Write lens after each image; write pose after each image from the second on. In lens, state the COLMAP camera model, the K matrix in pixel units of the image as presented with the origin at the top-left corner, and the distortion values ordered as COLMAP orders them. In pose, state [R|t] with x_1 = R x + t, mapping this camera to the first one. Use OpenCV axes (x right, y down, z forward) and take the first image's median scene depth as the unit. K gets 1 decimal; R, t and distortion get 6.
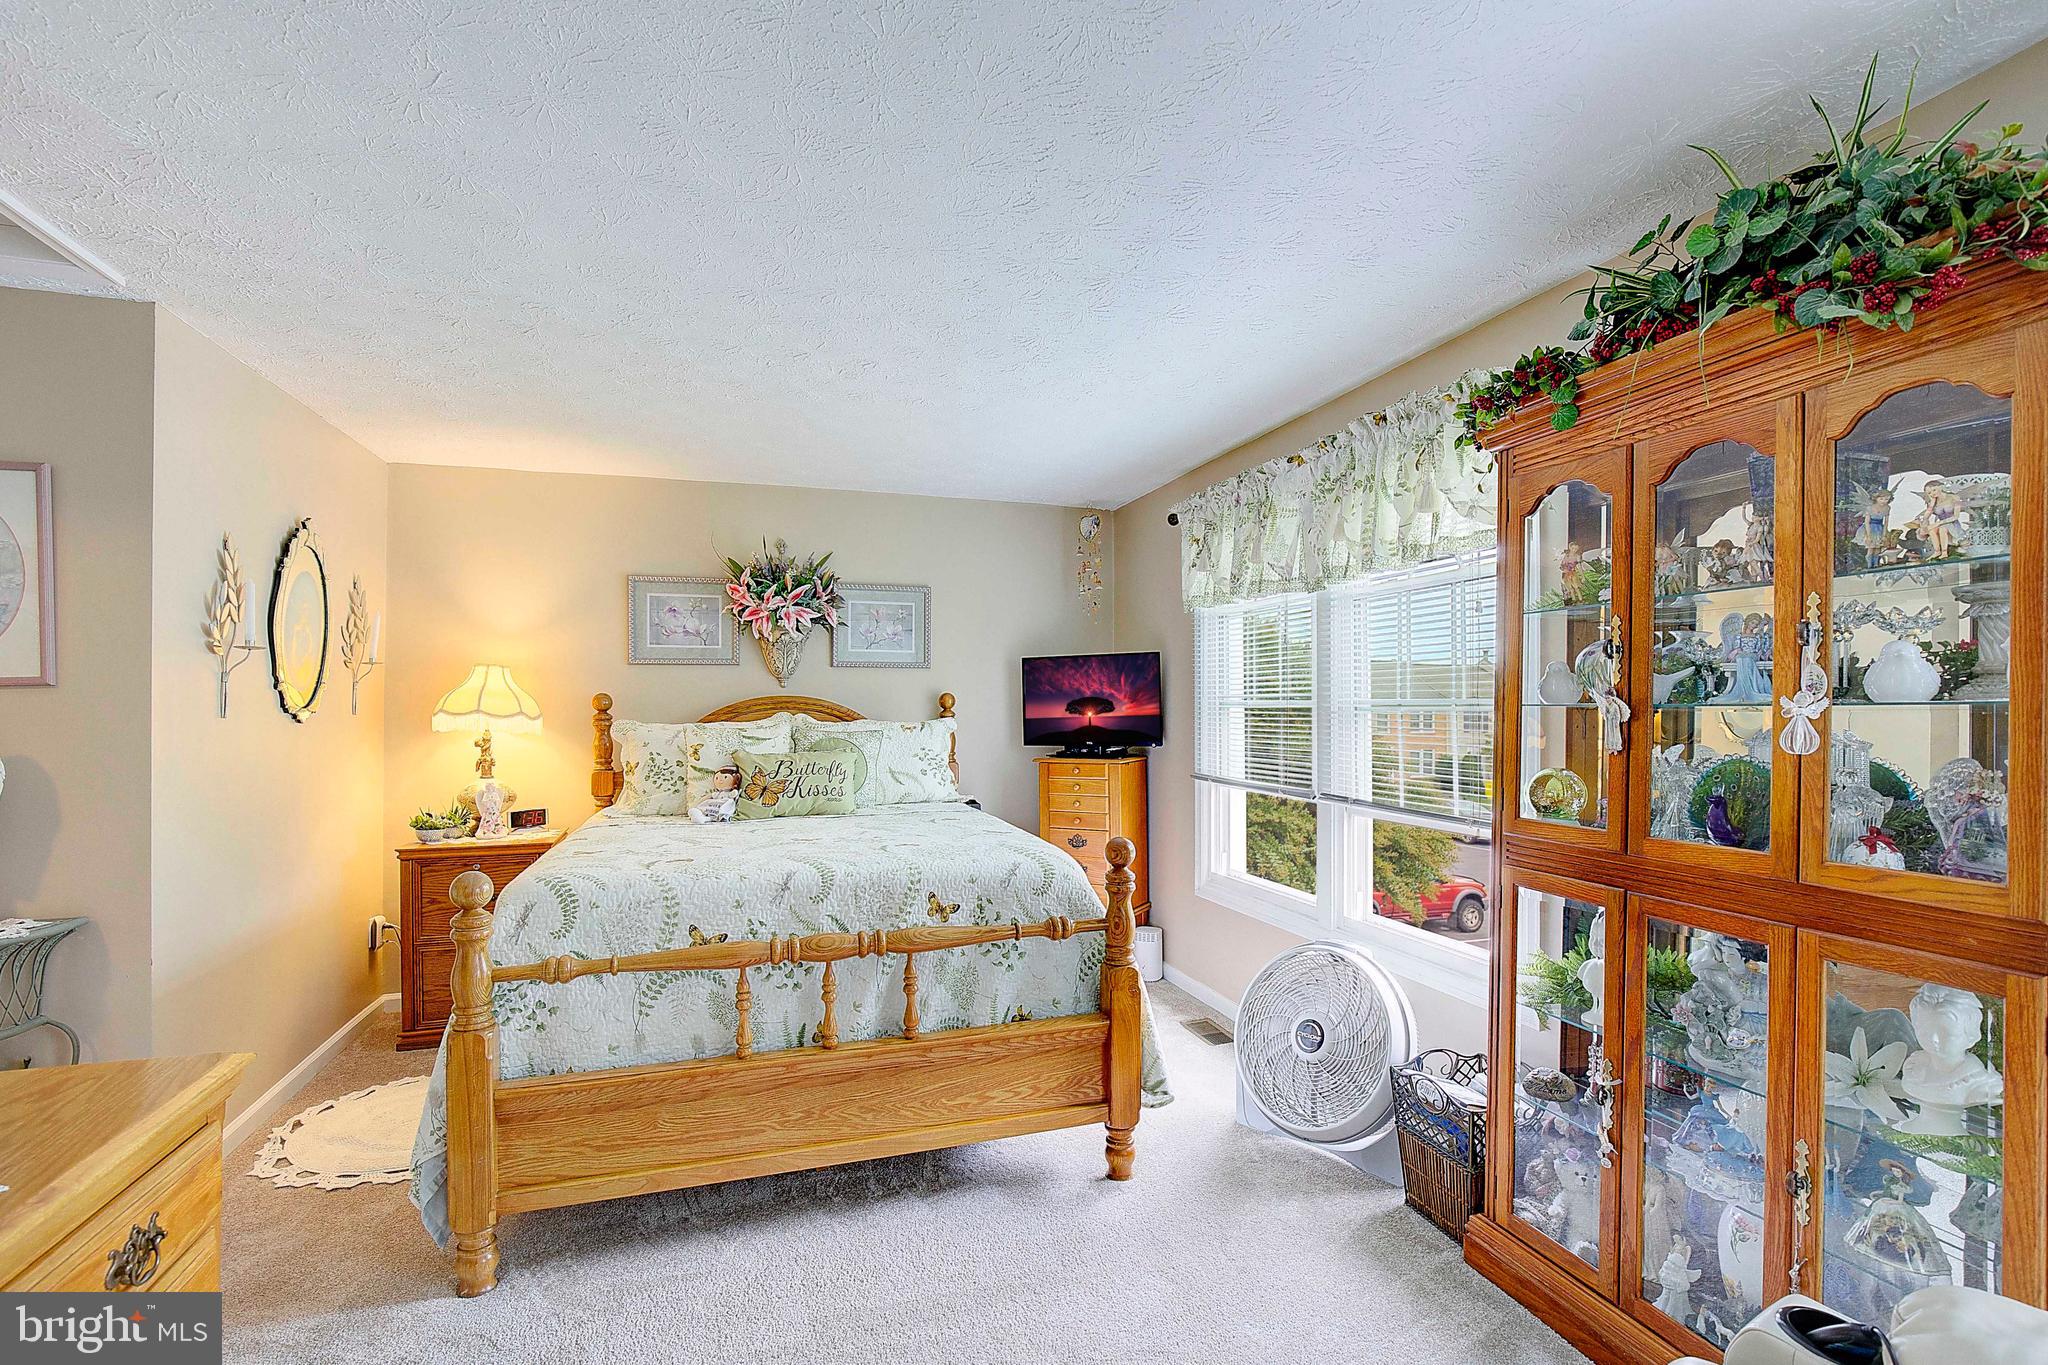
lens RADIAL K [[920.8, 0, 1024.0], [0, 920.8, 682.5], [0, 0, 1]] dist [-0.044987, 0.000115]
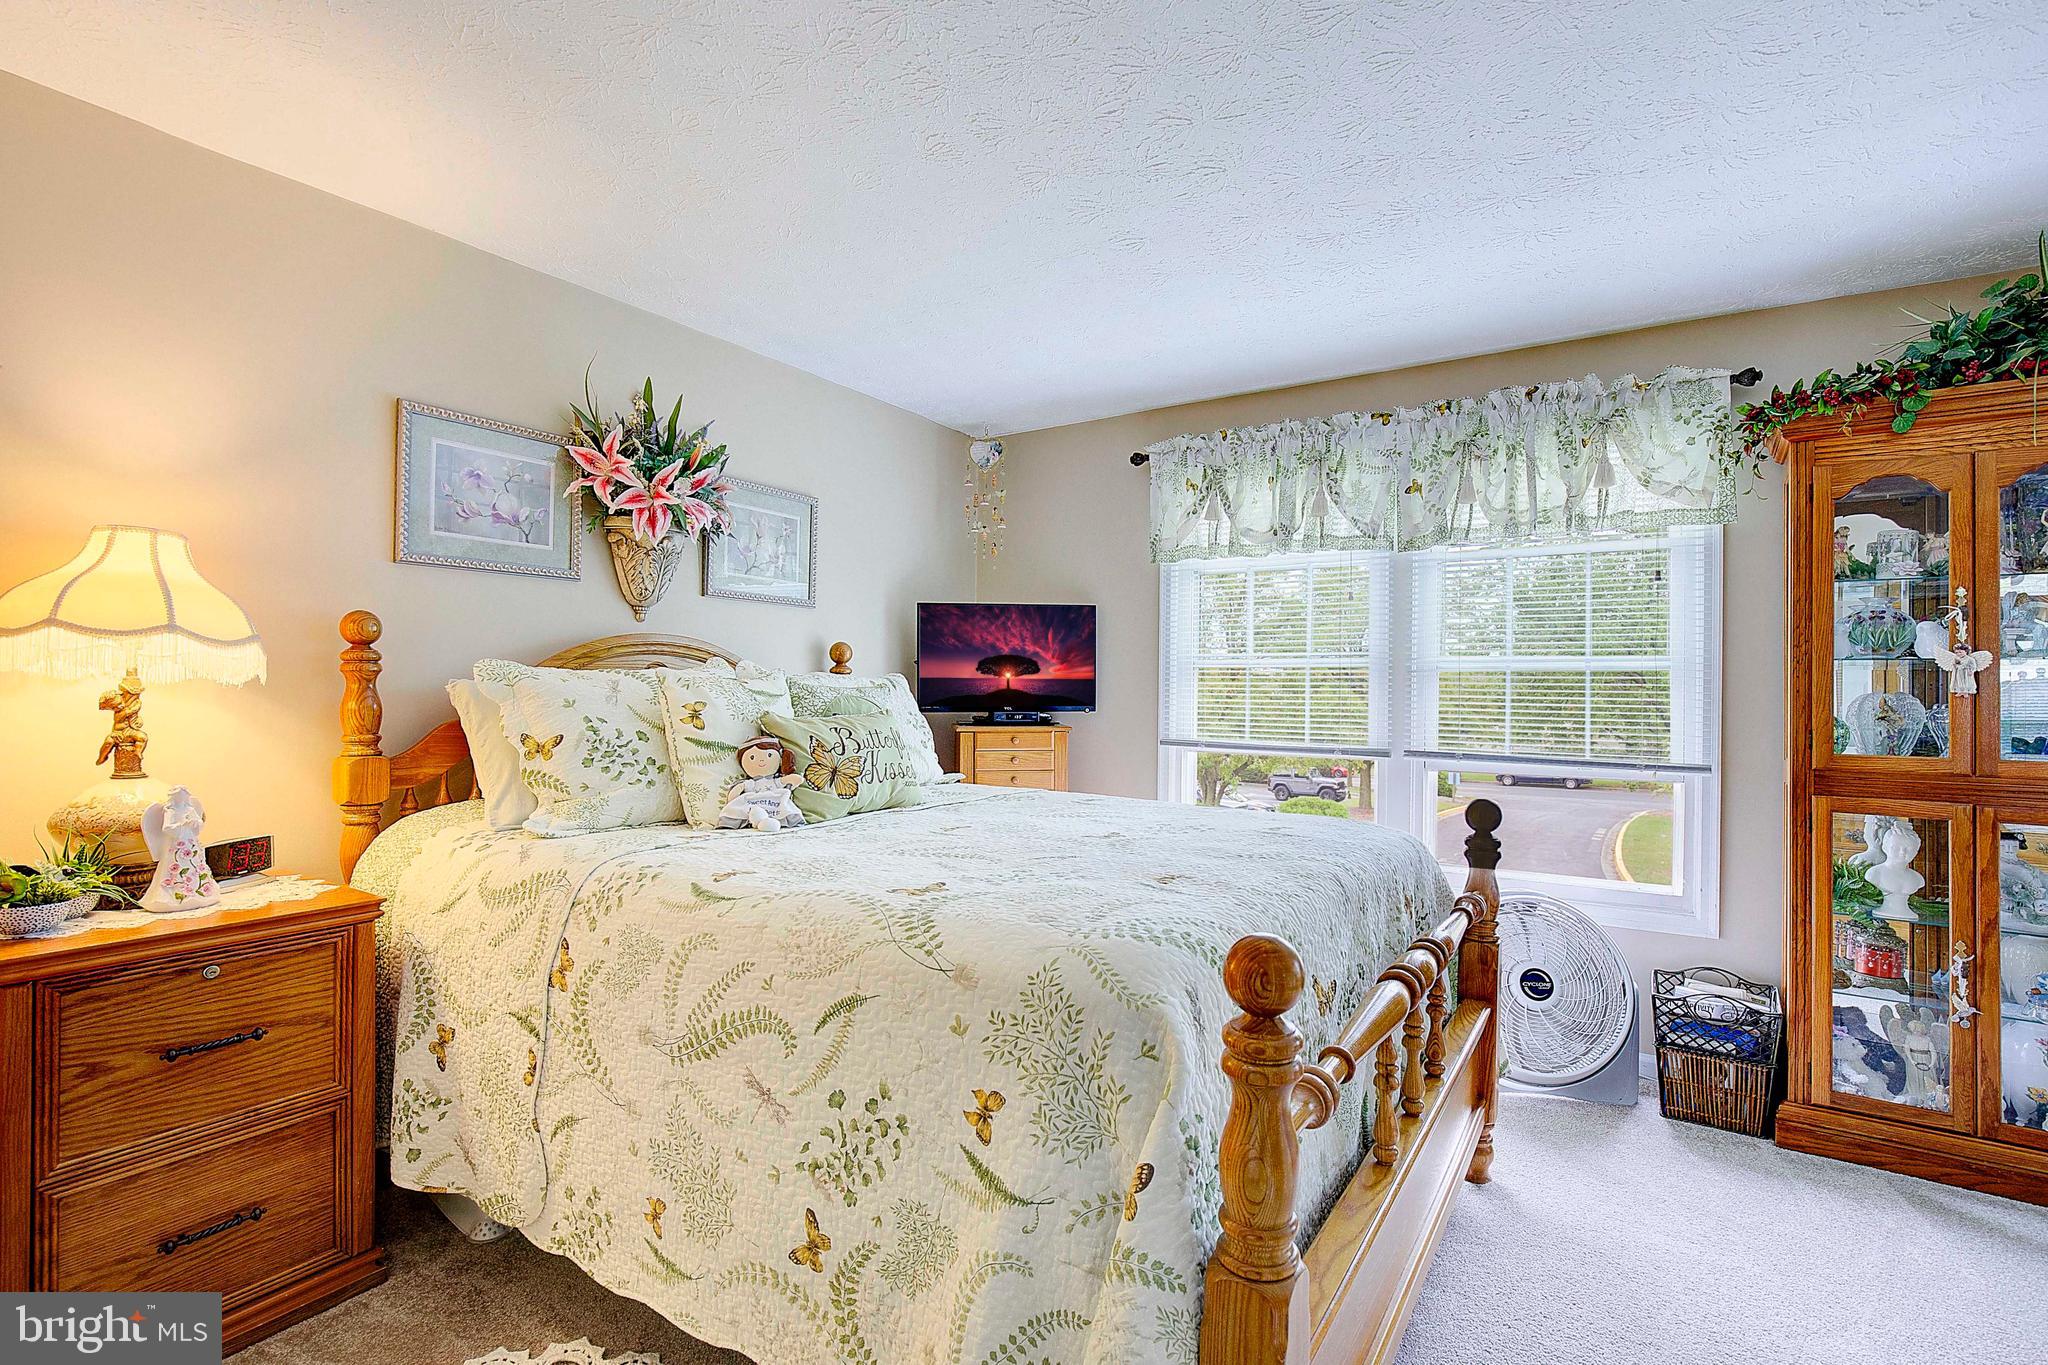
lens RADIAL K [[948.6, 0, 1051.4], [0, 948.6, 686.5], [0, 0, 1]] dist [-0.017874, 0.000463]
pose [[0.785965, 0.016644, 0.618047, -0.471348], [-0.030569, 0.999461, 0.011959, 0.036099], [-0.617514, -0.028293, 0.786051, 0.315909]]
